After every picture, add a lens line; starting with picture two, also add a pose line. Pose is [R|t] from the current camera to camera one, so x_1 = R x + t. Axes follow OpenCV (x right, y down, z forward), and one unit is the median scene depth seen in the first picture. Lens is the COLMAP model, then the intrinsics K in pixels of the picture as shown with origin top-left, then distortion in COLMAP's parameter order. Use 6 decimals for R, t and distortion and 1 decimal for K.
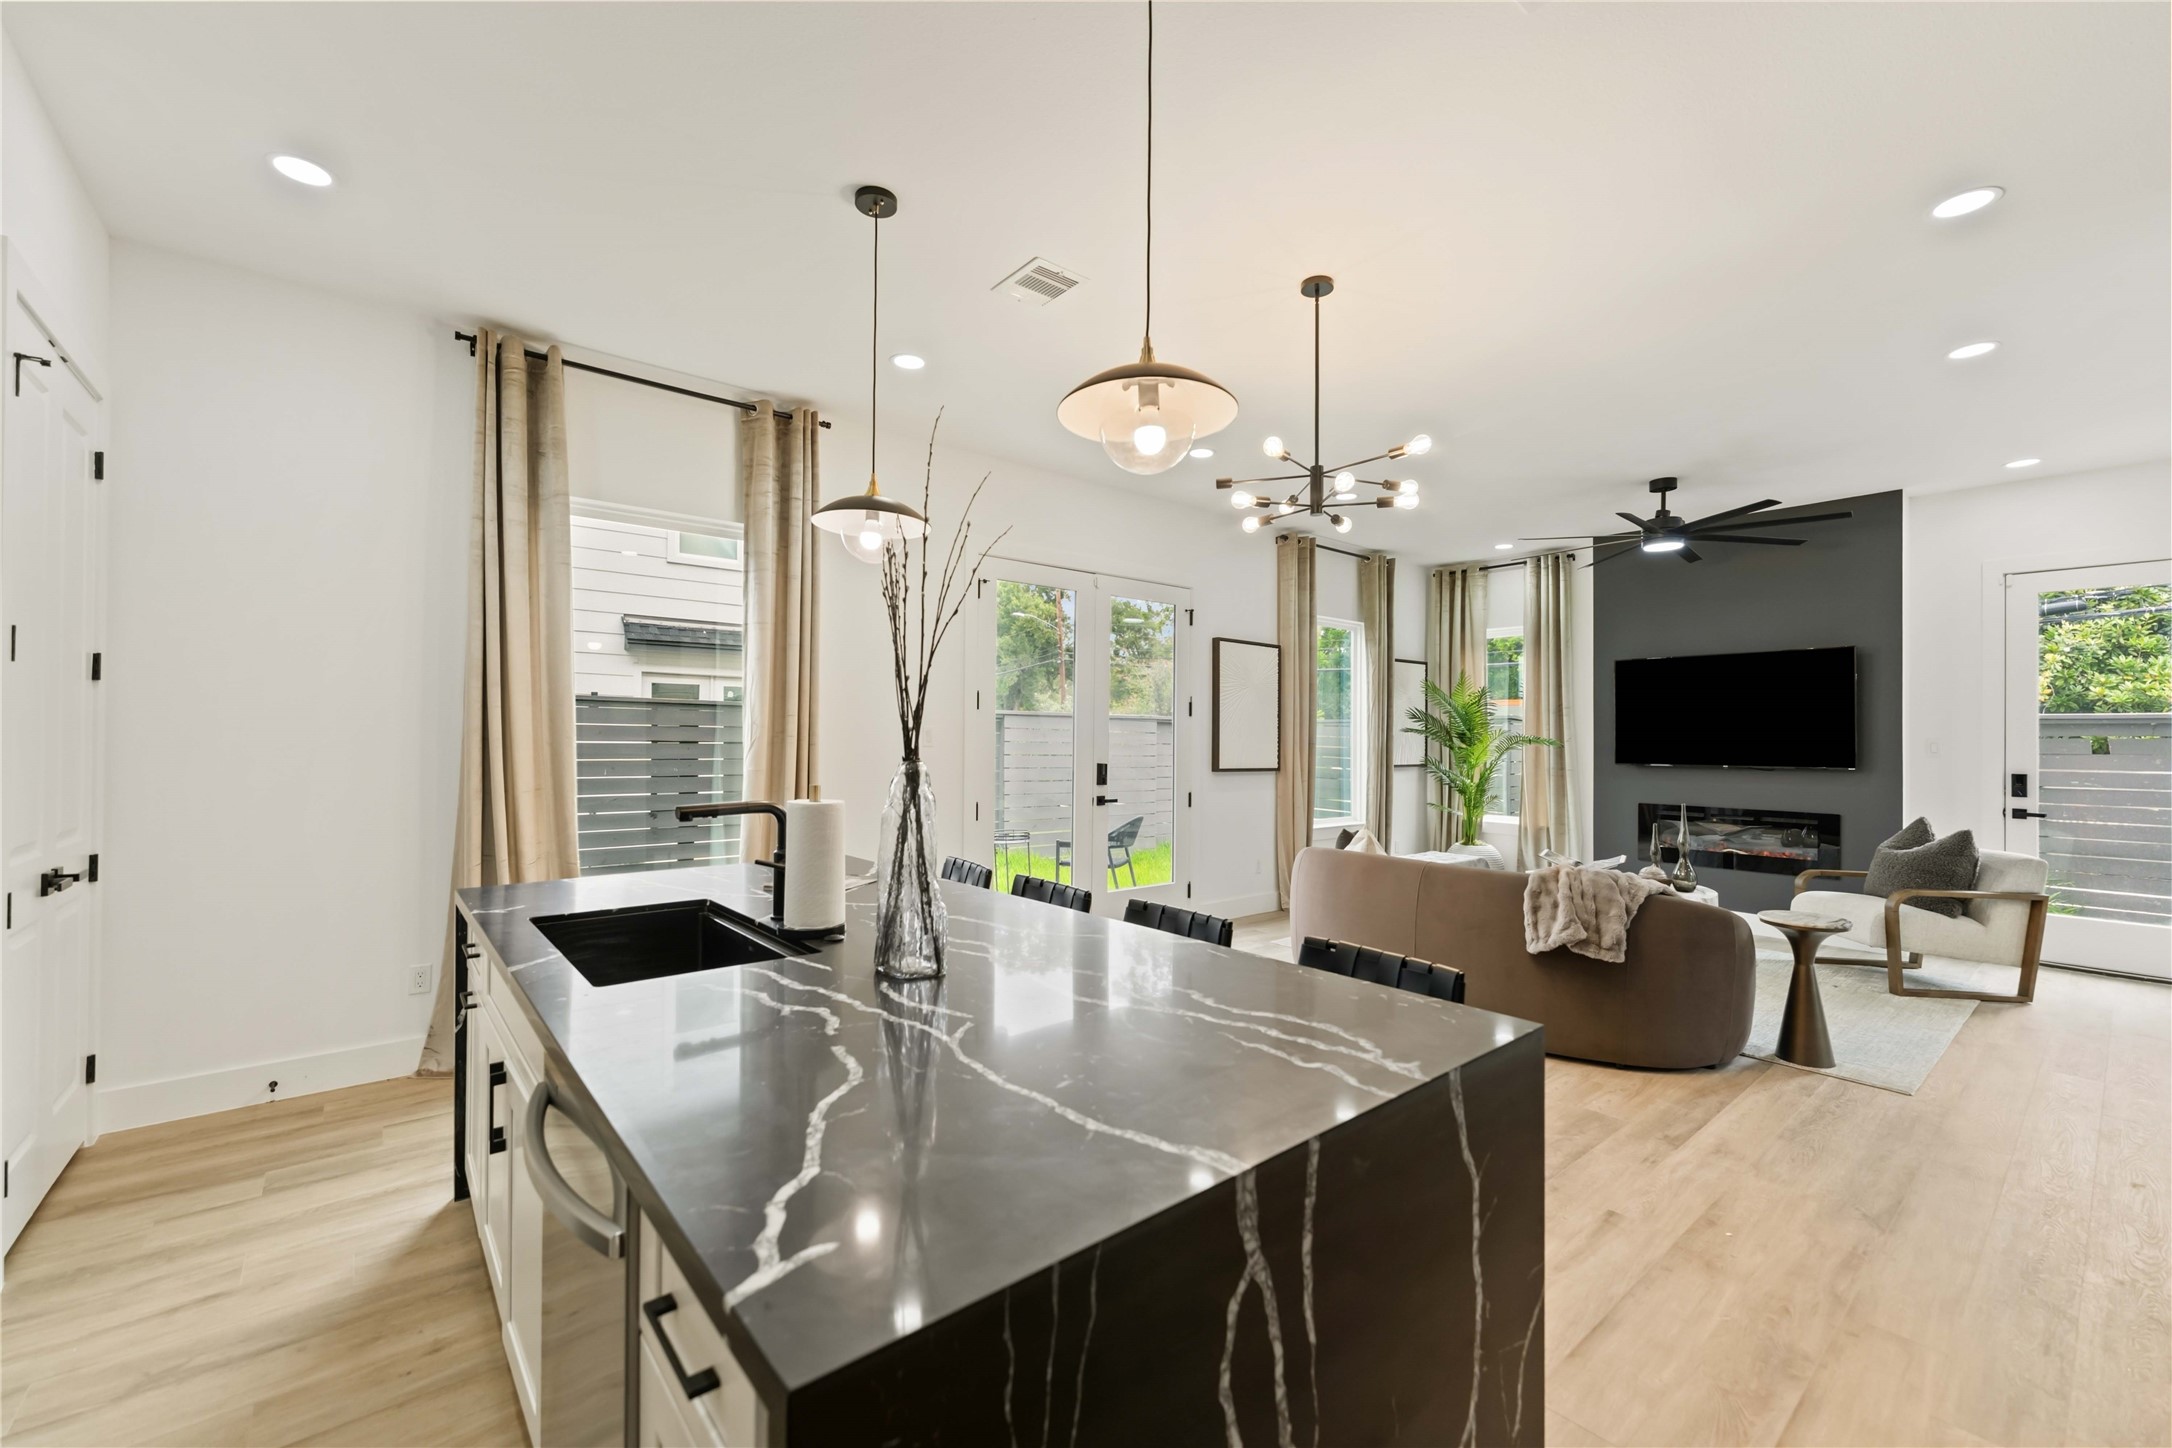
lens RADIAL K [[893.4, 0, 1084.2], [0, 893.4, 734.2], [0, 0, 1]] dist [0.004561, -0.000373]
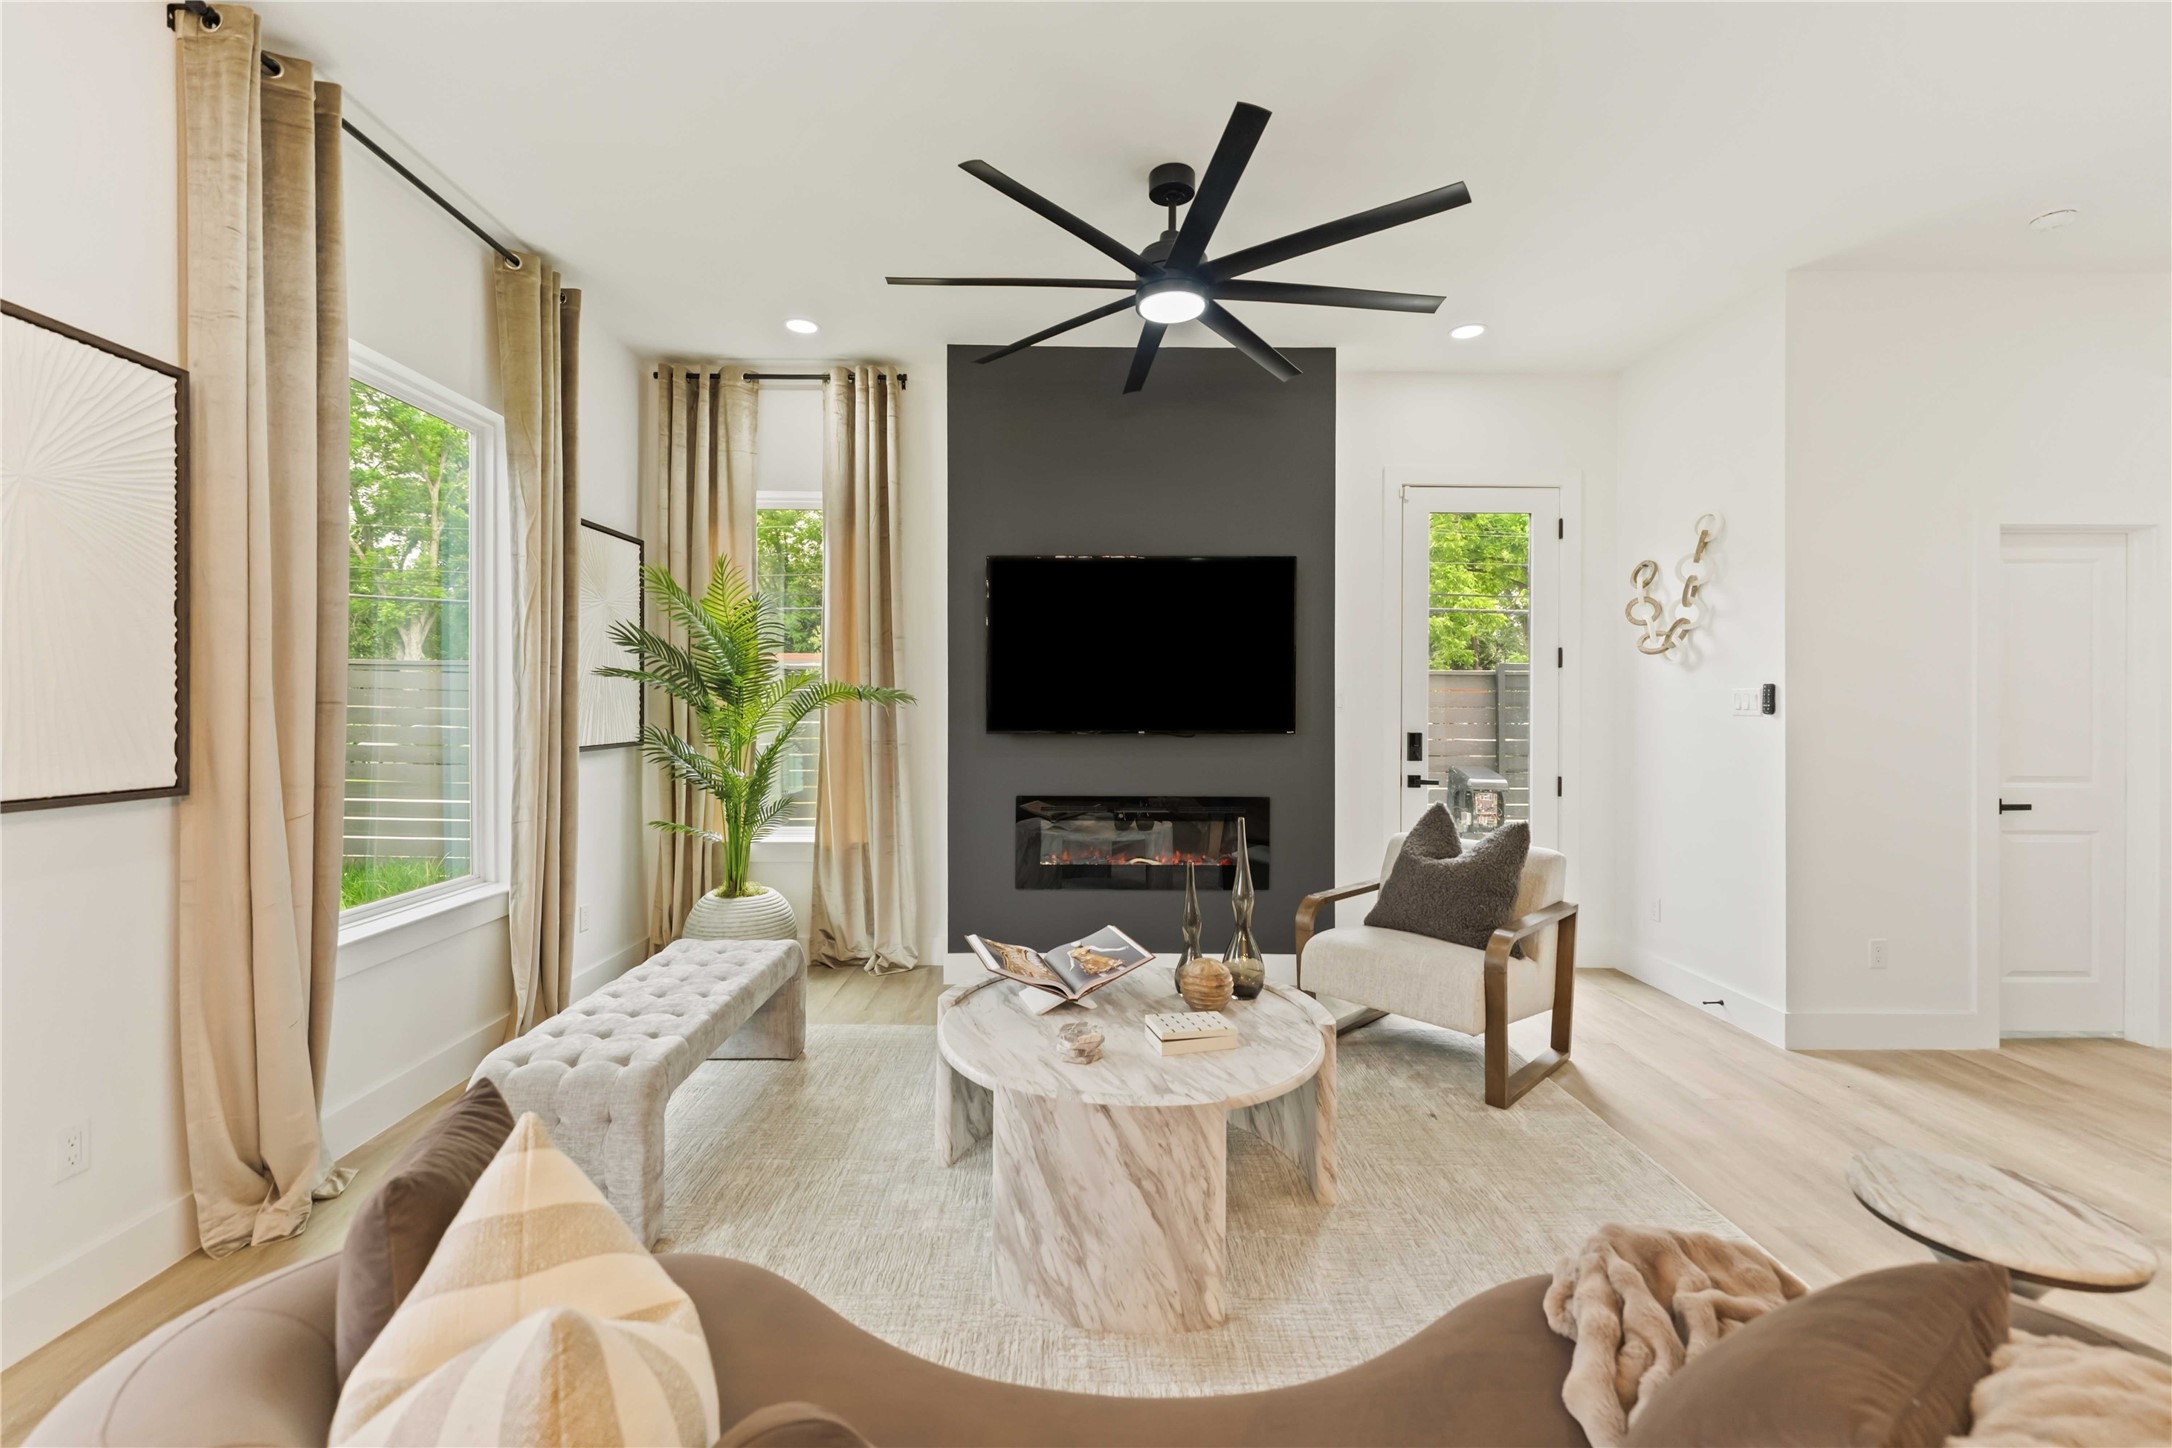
lens RADIAL K [[893.4, 0, 1071.0], [0, 893.4, 693.4], [0, 0, 1]] dist [0.004561, -0.000373]
pose [[0.646800, -0.002365, 0.762656, 0.169594], [-0.003888, 0.999972, 0.006398, 0.003509], [-0.762649, -0.007103, 0.646773, 0.540699]]
